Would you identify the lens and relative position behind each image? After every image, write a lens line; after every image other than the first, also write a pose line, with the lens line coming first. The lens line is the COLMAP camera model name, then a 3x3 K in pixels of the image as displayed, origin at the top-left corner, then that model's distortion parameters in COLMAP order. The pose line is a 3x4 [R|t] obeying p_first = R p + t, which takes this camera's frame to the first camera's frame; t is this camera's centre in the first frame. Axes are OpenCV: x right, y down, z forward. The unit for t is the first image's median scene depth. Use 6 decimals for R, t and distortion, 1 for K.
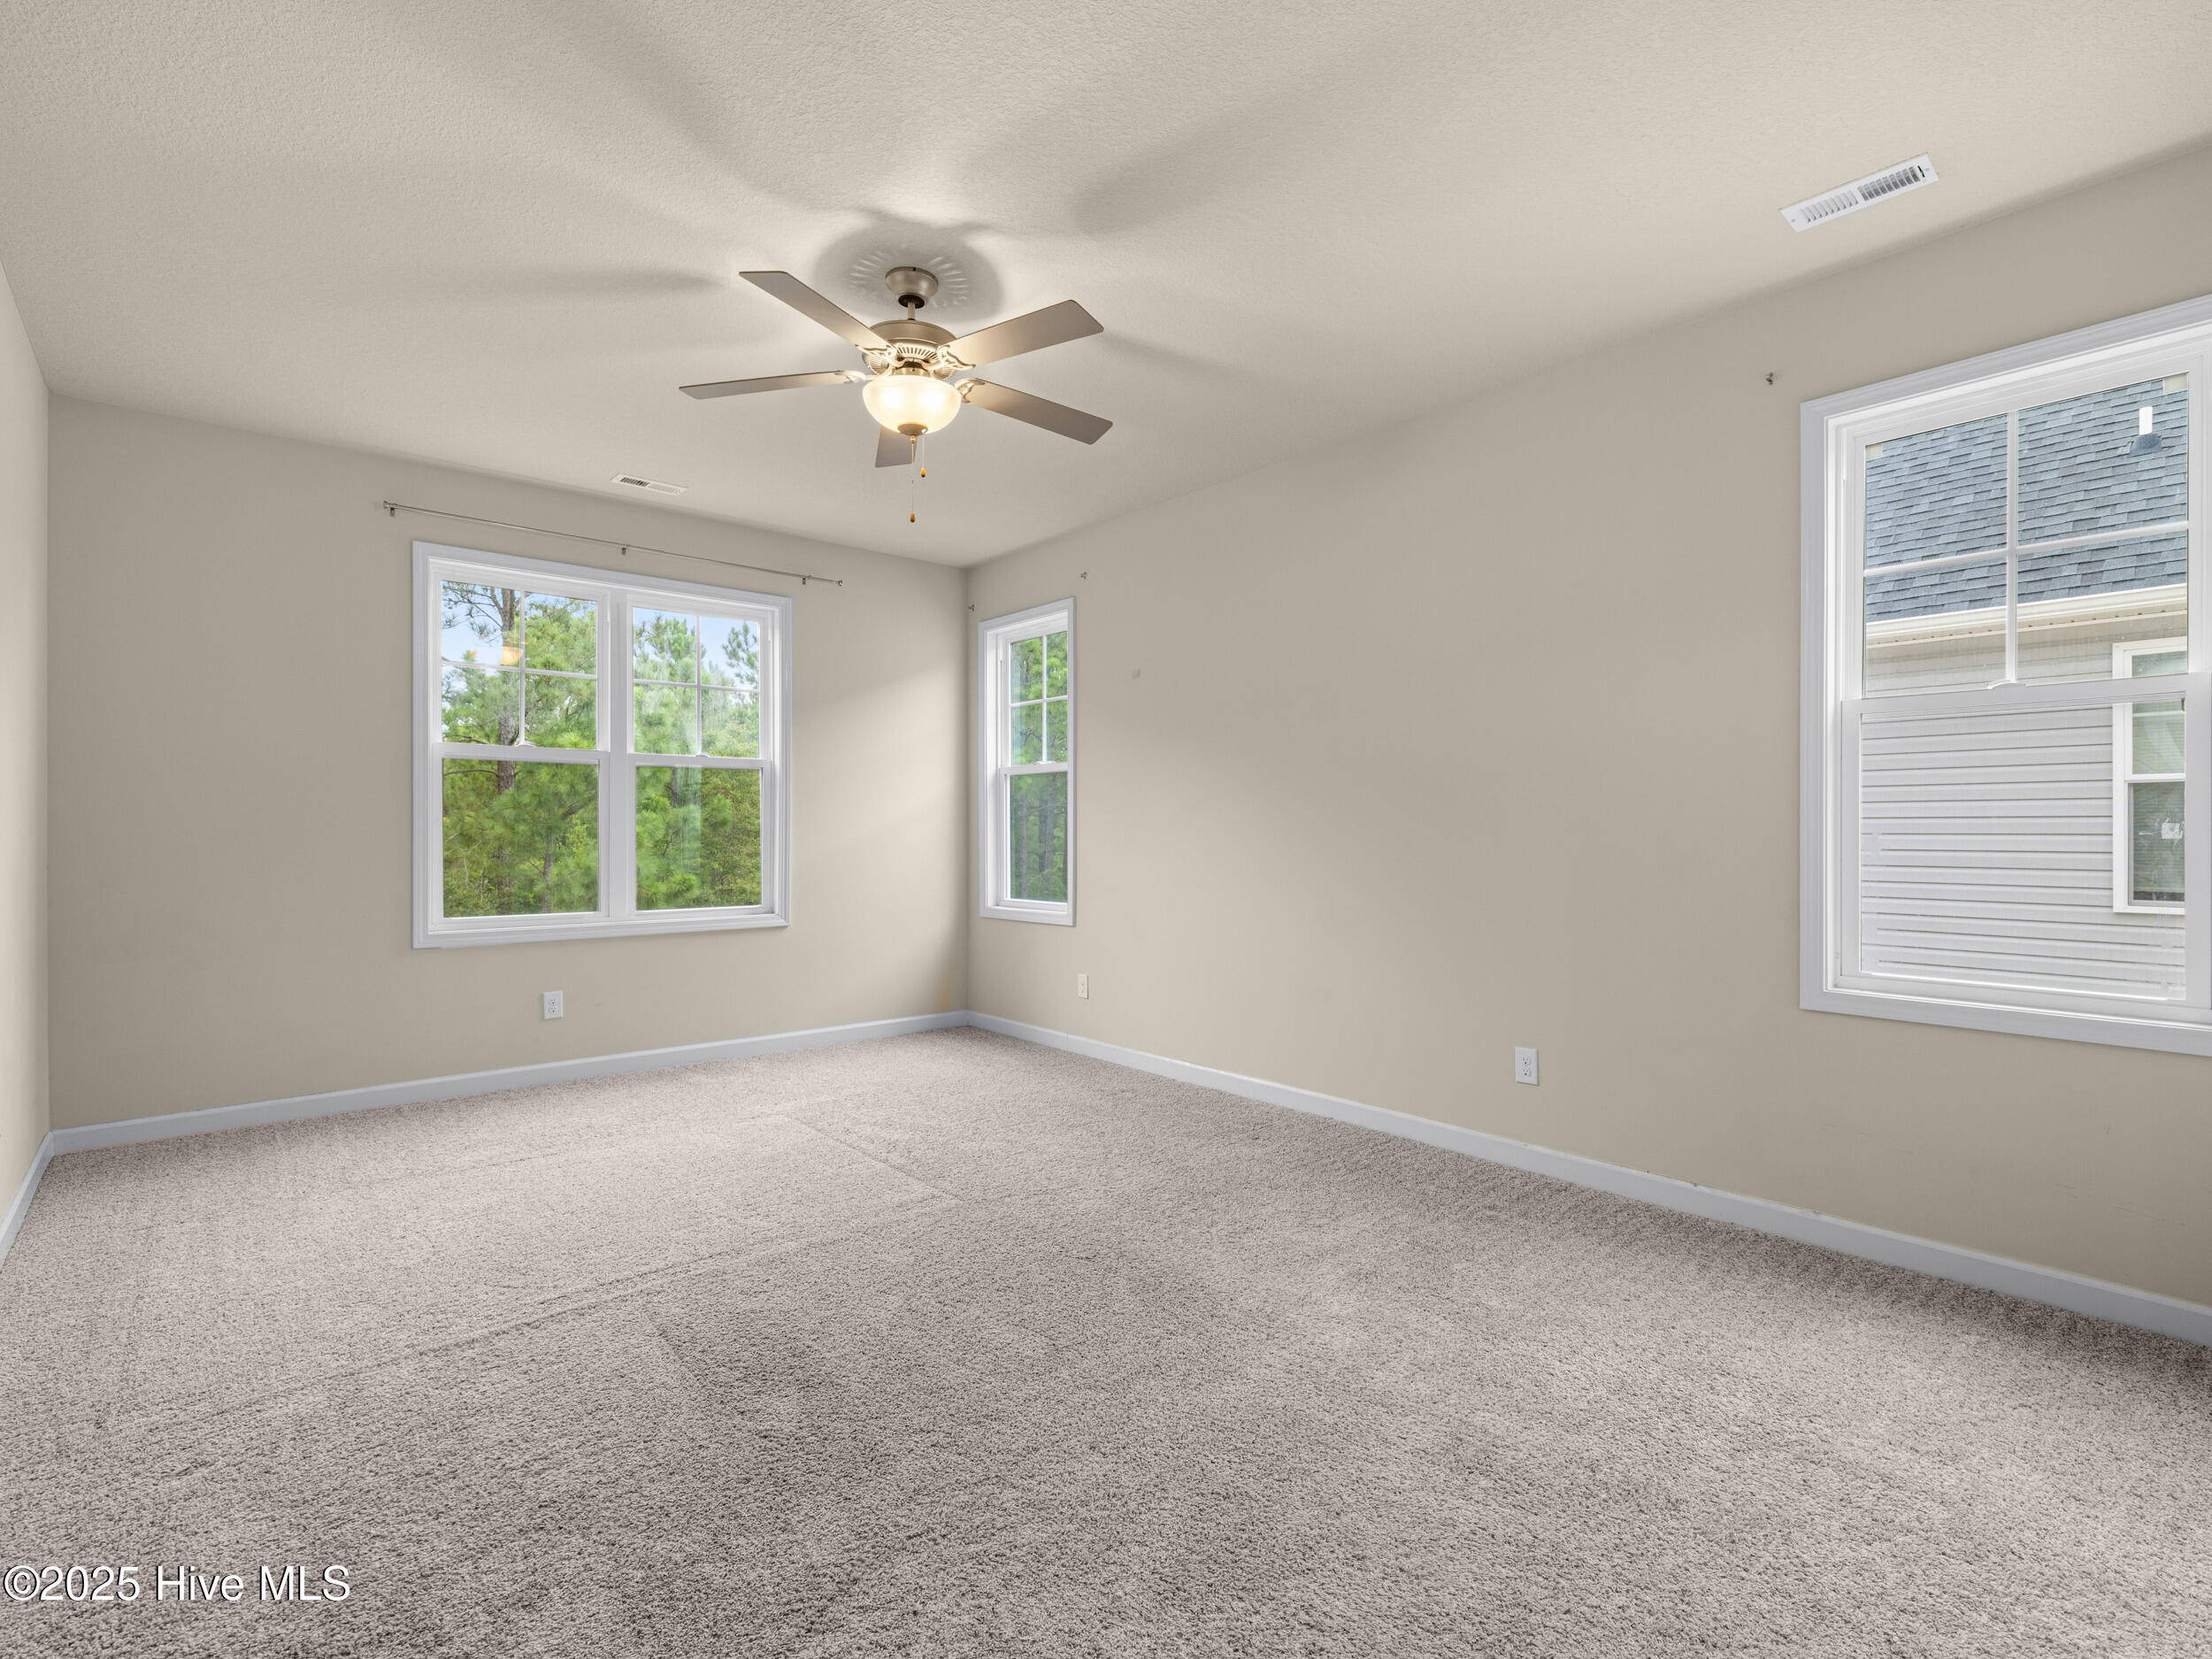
lens RADIAL K [[1038.0, 0, 1098.0], [0, 1038.0, 825.3], [0, 0, 1]] dist [0.000290, 0.000073]
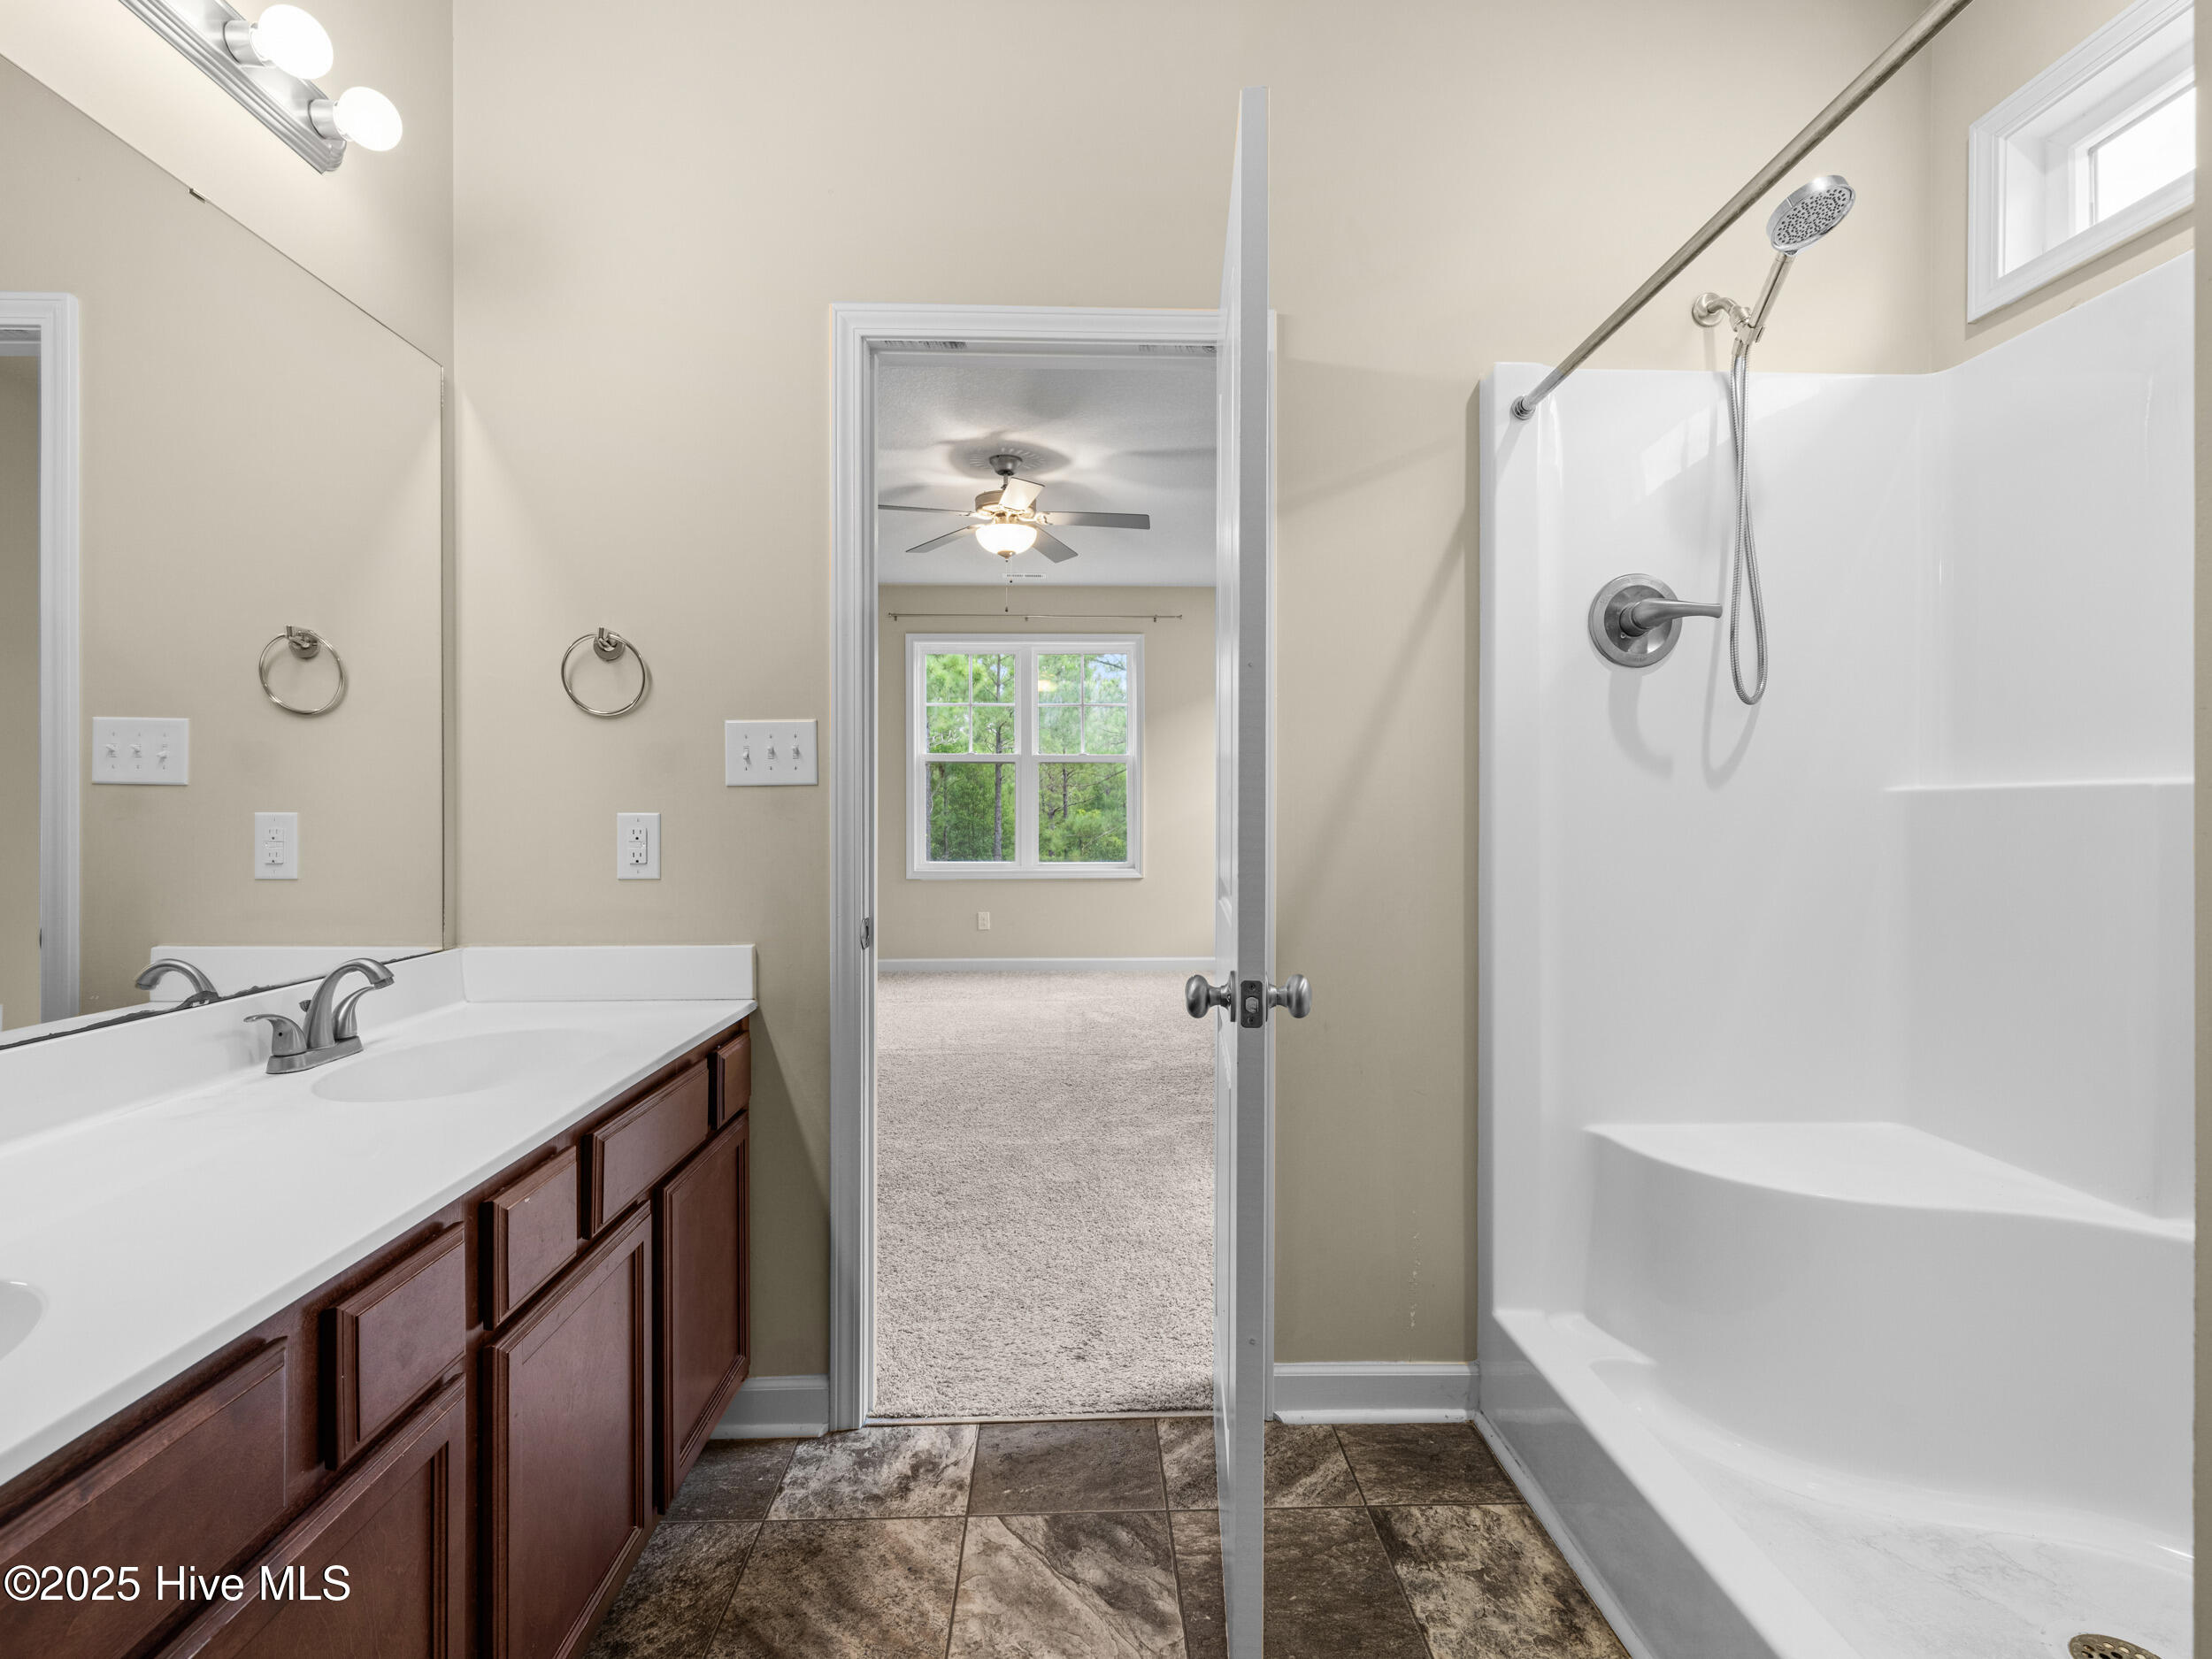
lens RADIAL K [[1038.0, 0, 1098.0], [0, 1038.0, 825.3], [0, 0, 1]] dist [0.000290, 0.000073]
pose [[0.778181, 0.007992, -0.627989, 0.549221], [0.005676, 0.999789, 0.019757, 0.001509], [0.628014, -0.018939, 0.777972, -0.091808]]
